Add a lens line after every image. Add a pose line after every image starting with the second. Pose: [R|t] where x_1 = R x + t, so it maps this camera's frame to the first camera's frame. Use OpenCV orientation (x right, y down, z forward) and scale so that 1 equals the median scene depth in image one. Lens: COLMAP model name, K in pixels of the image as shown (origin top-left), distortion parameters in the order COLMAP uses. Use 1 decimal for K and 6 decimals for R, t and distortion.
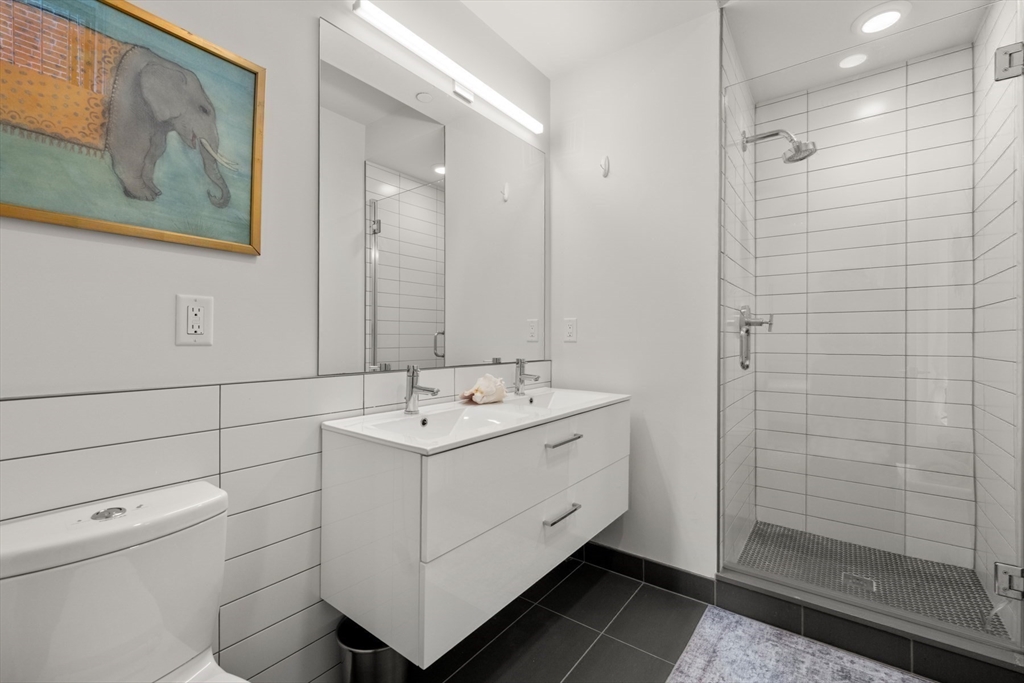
lens RADIAL K [[429.5, 0, 514.3], [0, 429.5, 338.8], [0, 0, 1]] dist [-0.002077, 0.000299]
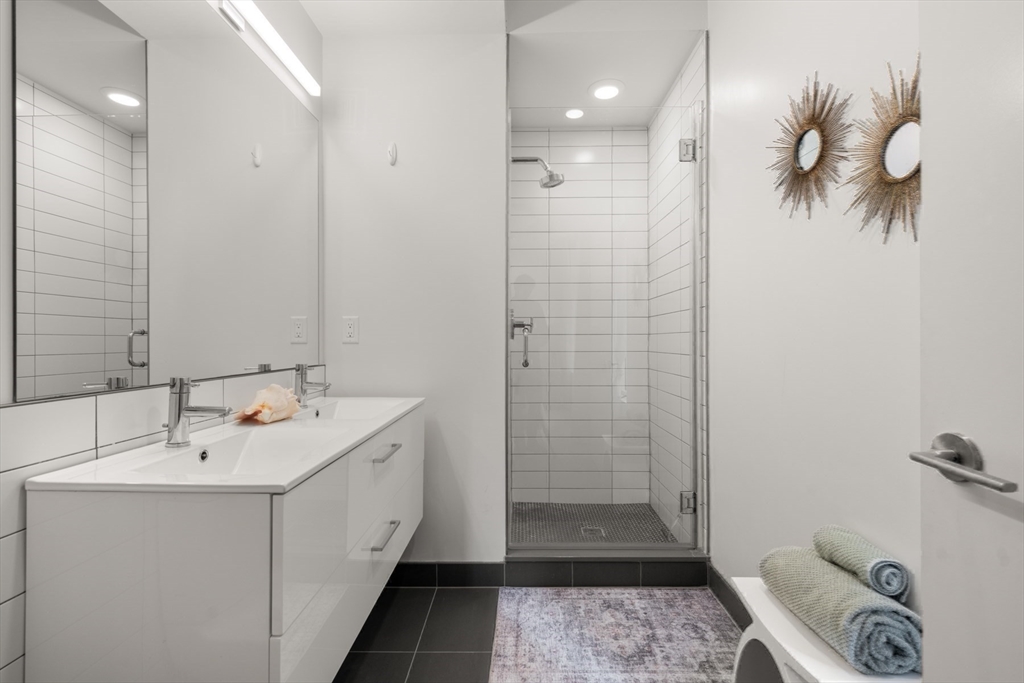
lens RADIAL K [[455.5, 0, 511.3], [0, 455.5, 340.9], [0, 0, 1]] dist [-0.002053, -0.000164]
pose [[0.810638, -0.005170, 0.585525, -0.172696], [0.004461, 0.999987, 0.002653, 0.001646], [-0.585531, 0.000462, 0.810650, 0.057418]]
